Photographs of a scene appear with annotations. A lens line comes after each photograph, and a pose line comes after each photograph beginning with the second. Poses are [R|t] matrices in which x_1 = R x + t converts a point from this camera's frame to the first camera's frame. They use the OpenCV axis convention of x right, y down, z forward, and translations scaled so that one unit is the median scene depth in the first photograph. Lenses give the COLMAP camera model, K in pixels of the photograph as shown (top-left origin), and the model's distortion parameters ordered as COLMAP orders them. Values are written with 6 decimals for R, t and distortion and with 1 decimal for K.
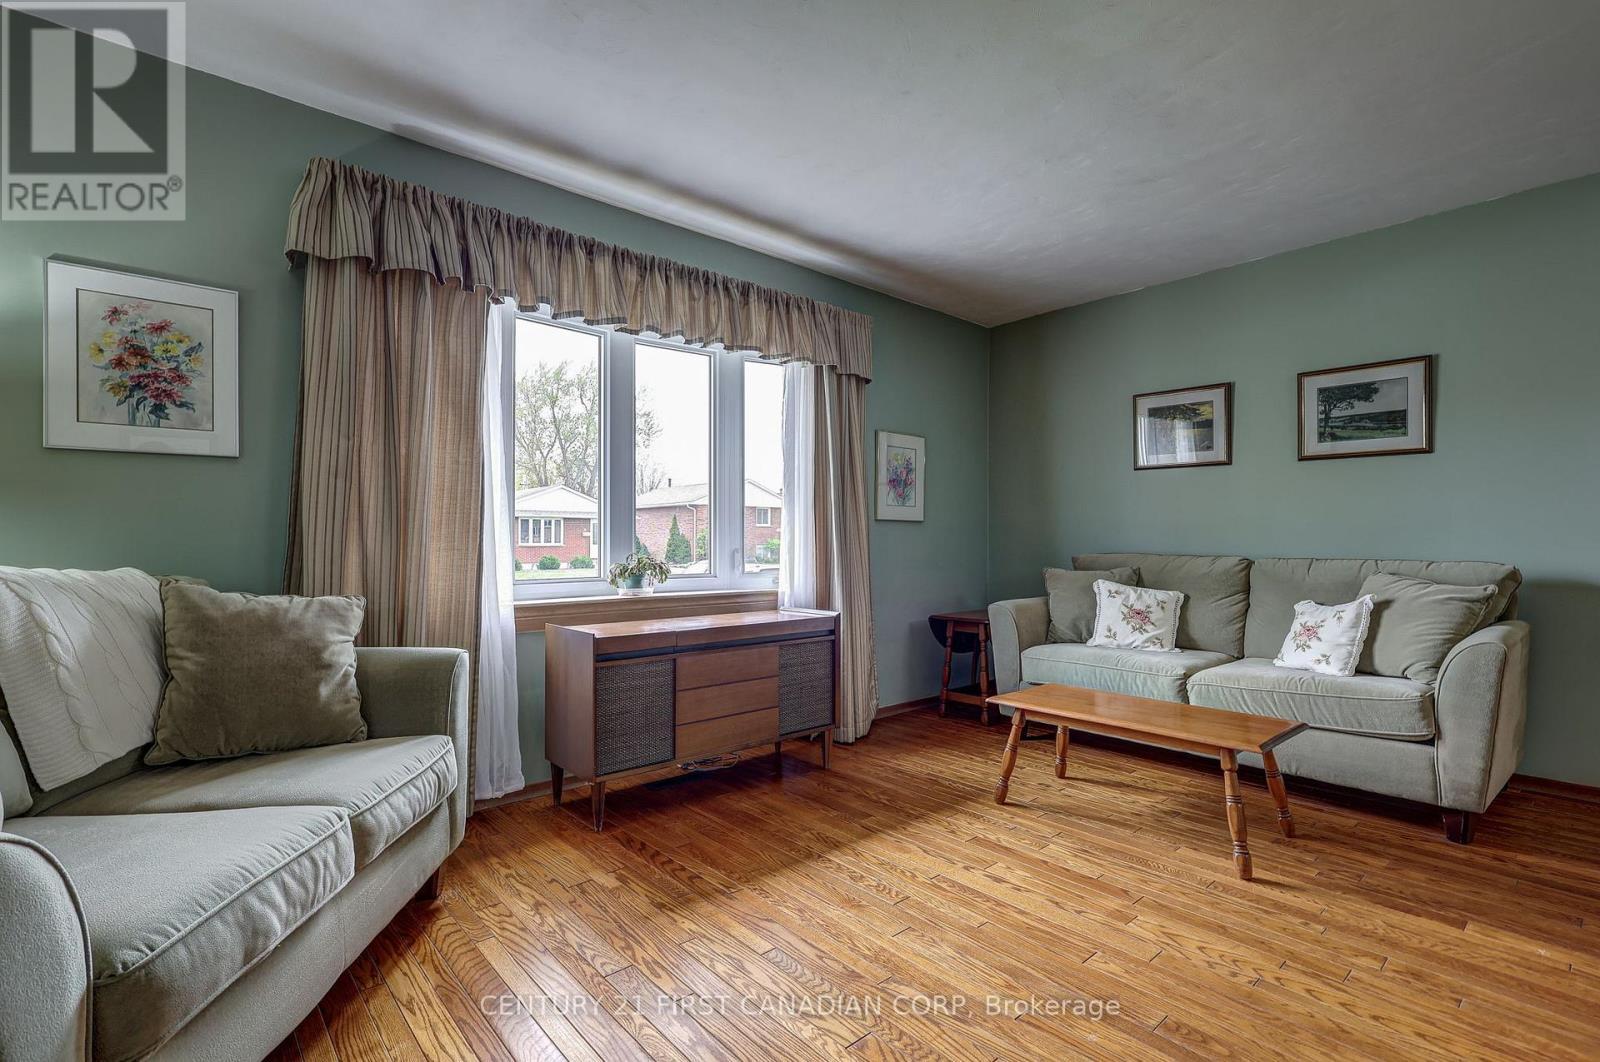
lens RADIAL K [[746.3, 0, 791.1], [0, 746.3, 532.5], [0, 0, 1]] dist [-0.007566, 0.001915]
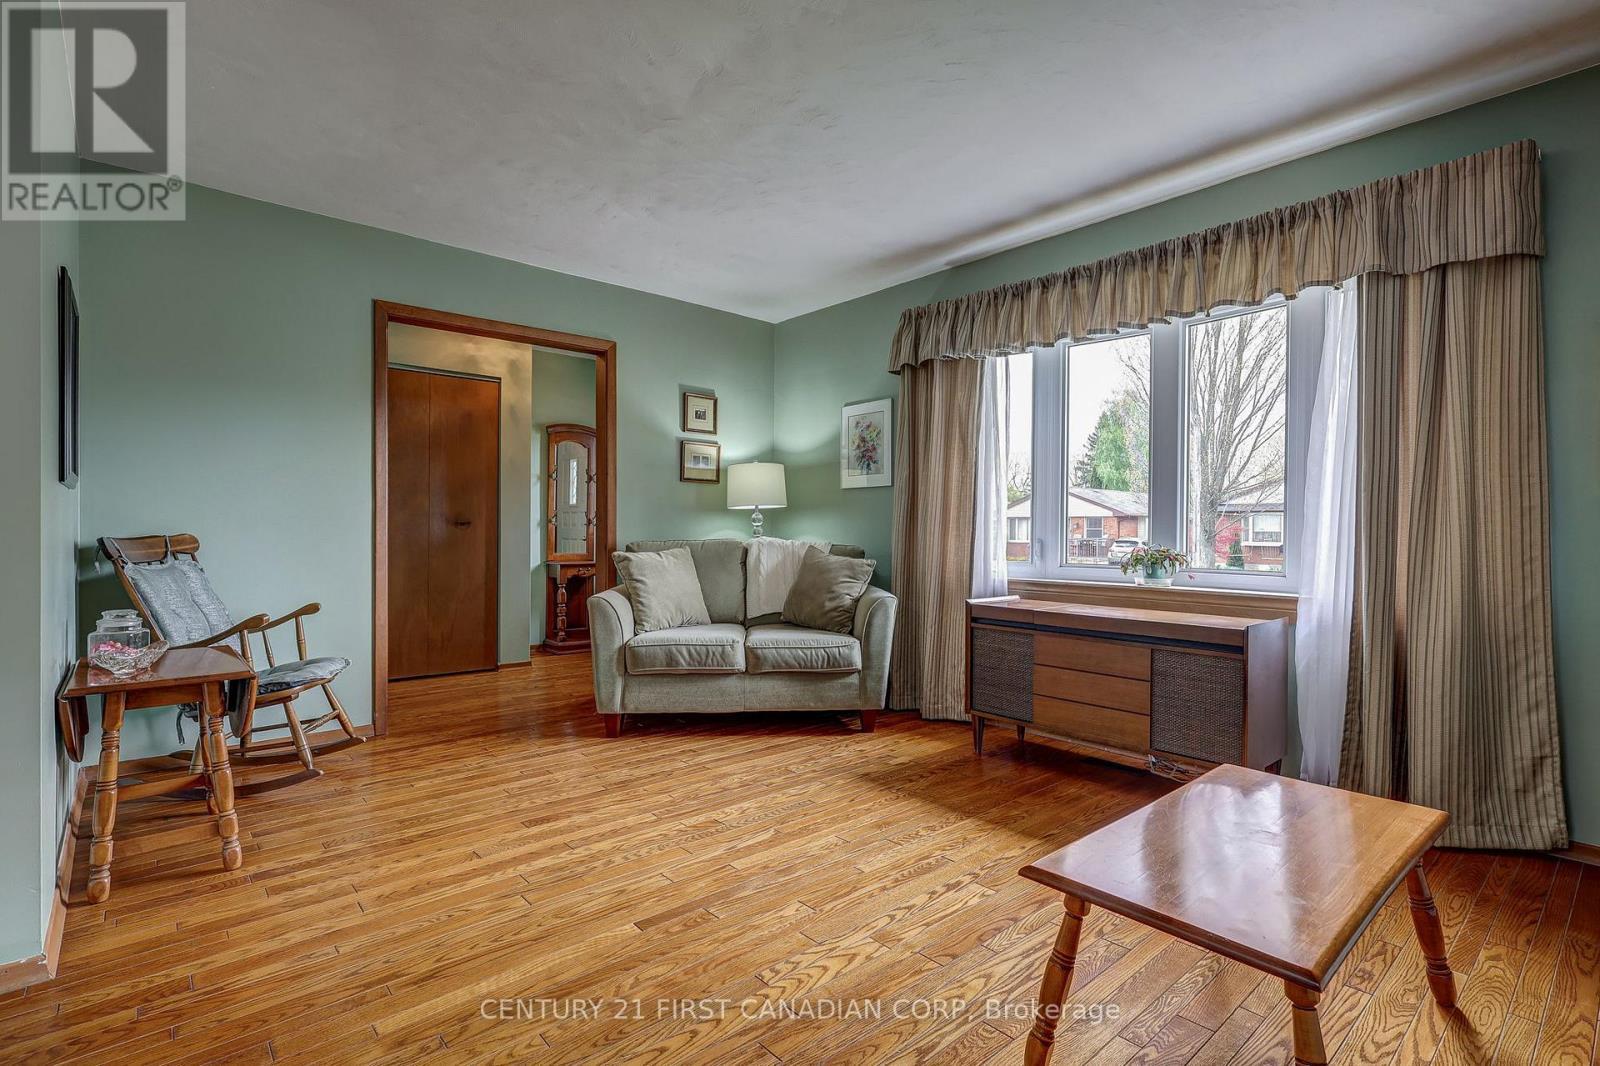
lens RADIAL K [[746.3, 0, 804.7], [0, 746.3, 536.2], [0, 0, 1]] dist [-0.007566, 0.001915]
pose [[0.009197, 0.007776, -0.999927, 0.849025], [0.004690, 0.999958, 0.007819, 0.008116], [0.999947, -0.004762, 0.009160, 0.560518]]
